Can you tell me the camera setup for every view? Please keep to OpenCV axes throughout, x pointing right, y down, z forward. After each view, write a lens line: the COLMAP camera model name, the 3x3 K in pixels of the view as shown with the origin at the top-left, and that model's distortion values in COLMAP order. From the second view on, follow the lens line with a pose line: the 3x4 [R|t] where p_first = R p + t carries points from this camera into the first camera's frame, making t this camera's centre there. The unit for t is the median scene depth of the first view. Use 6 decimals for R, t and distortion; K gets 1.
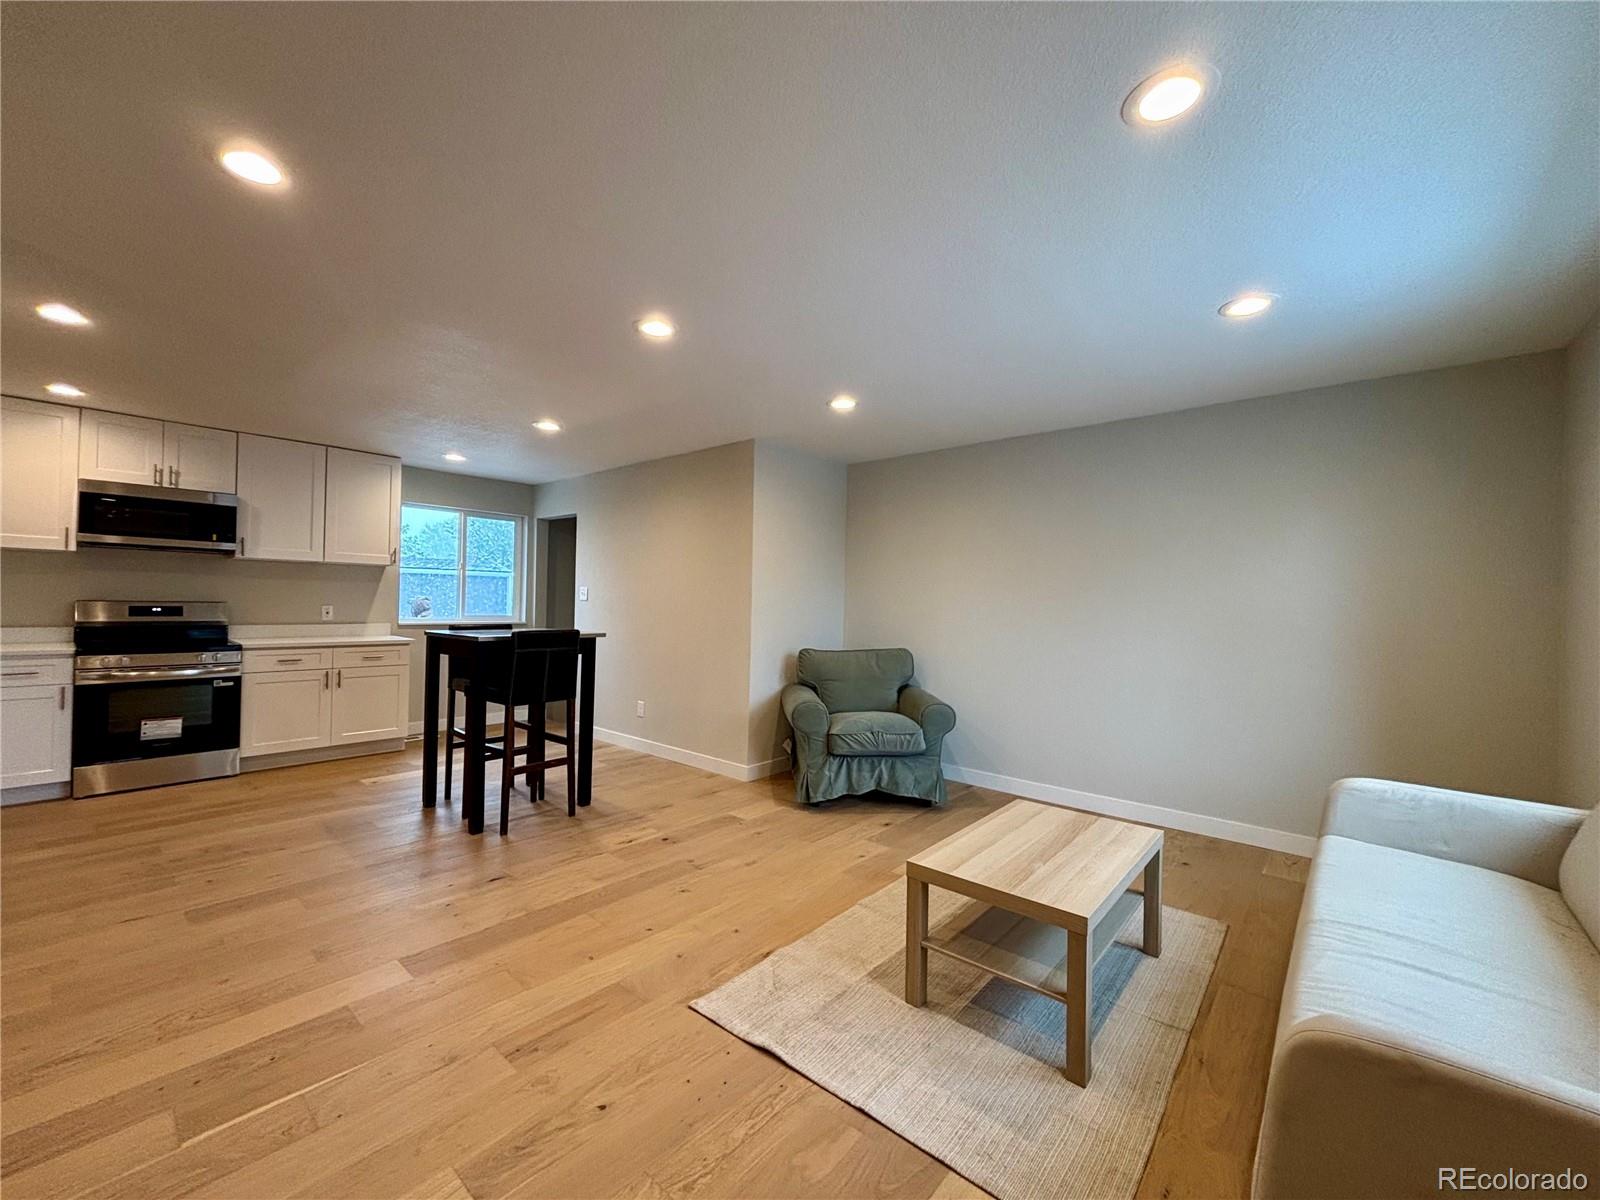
lens RADIAL K [[645.3, 0, 801.5], [0, 645.3, 599.5], [0, 0, 1]] dist [-0.001508, -0.000004]
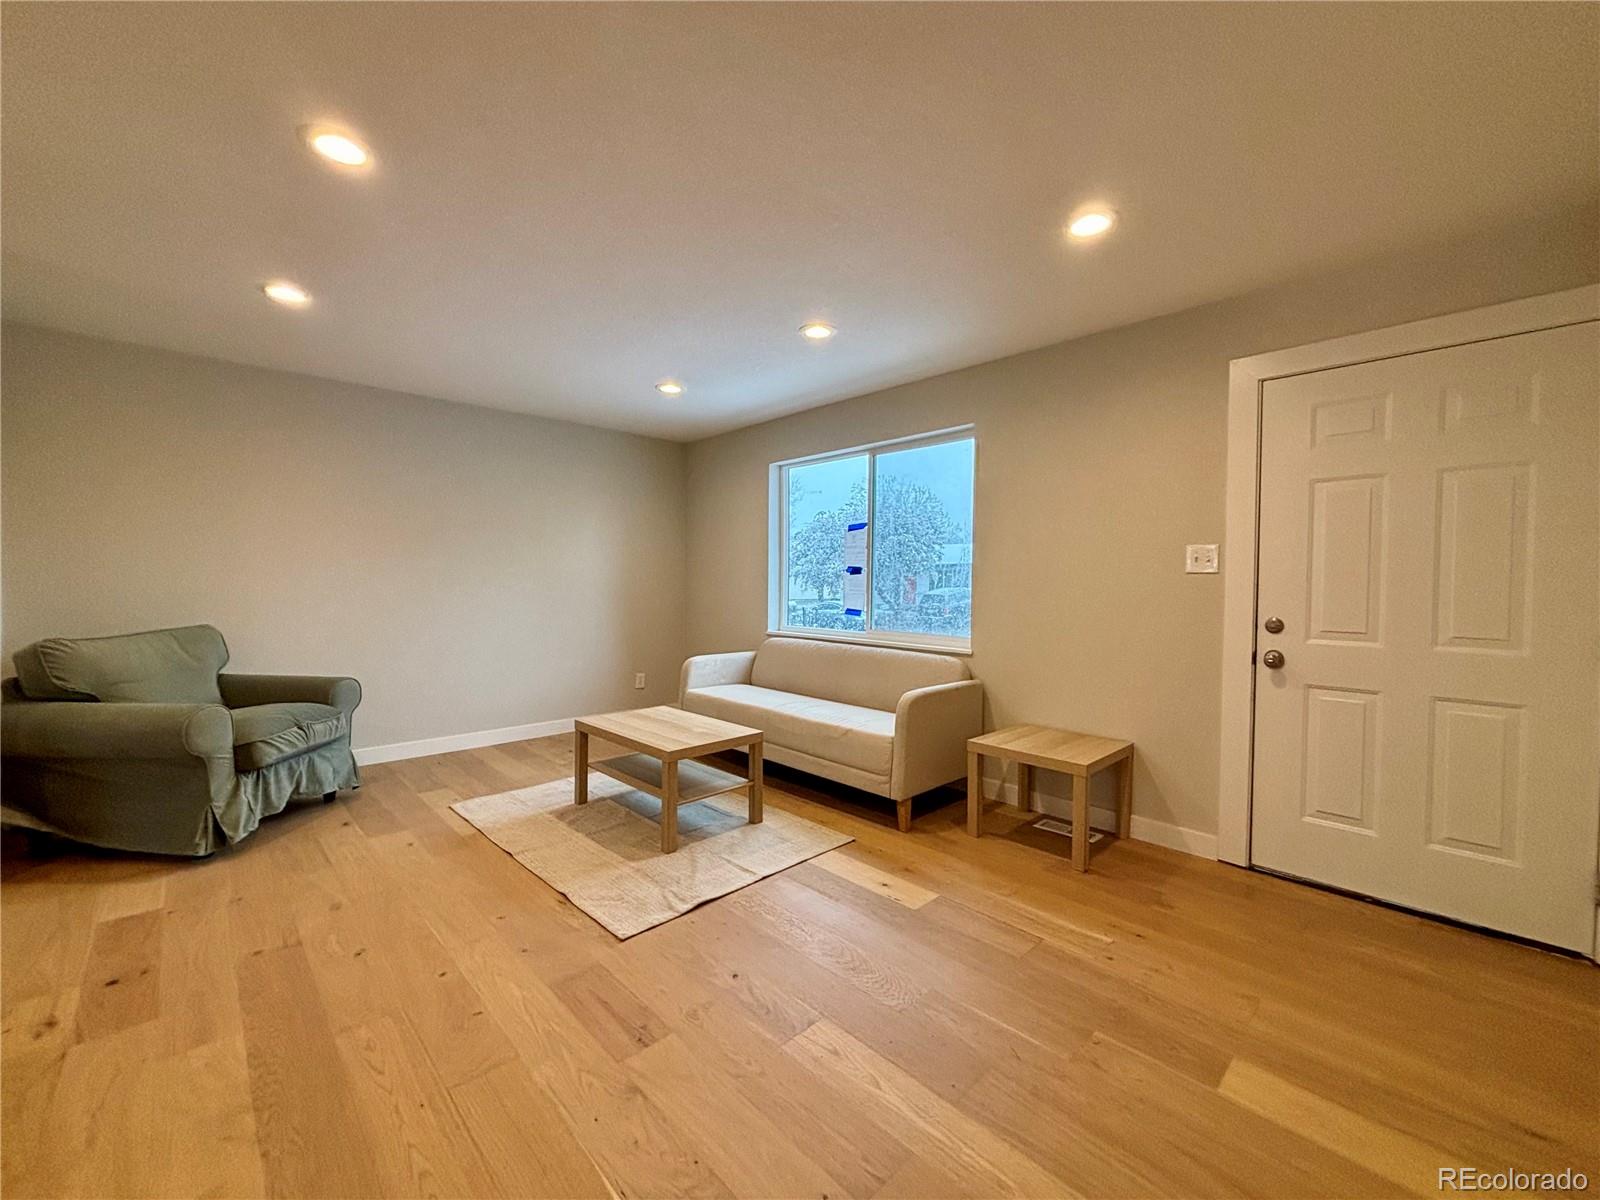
lens RADIAL K [[645.3, 0, 790.8], [0, 645.3, 588.2], [0, 0, 1]] dist [-0.001508, -0.000004]
pose [[0.099397, -0.028544, 0.994638, -0.602888], [-0.009338, 0.999518, 0.029618, 0.007853], [-0.995004, -0.012232, 0.099082, 0.317527]]
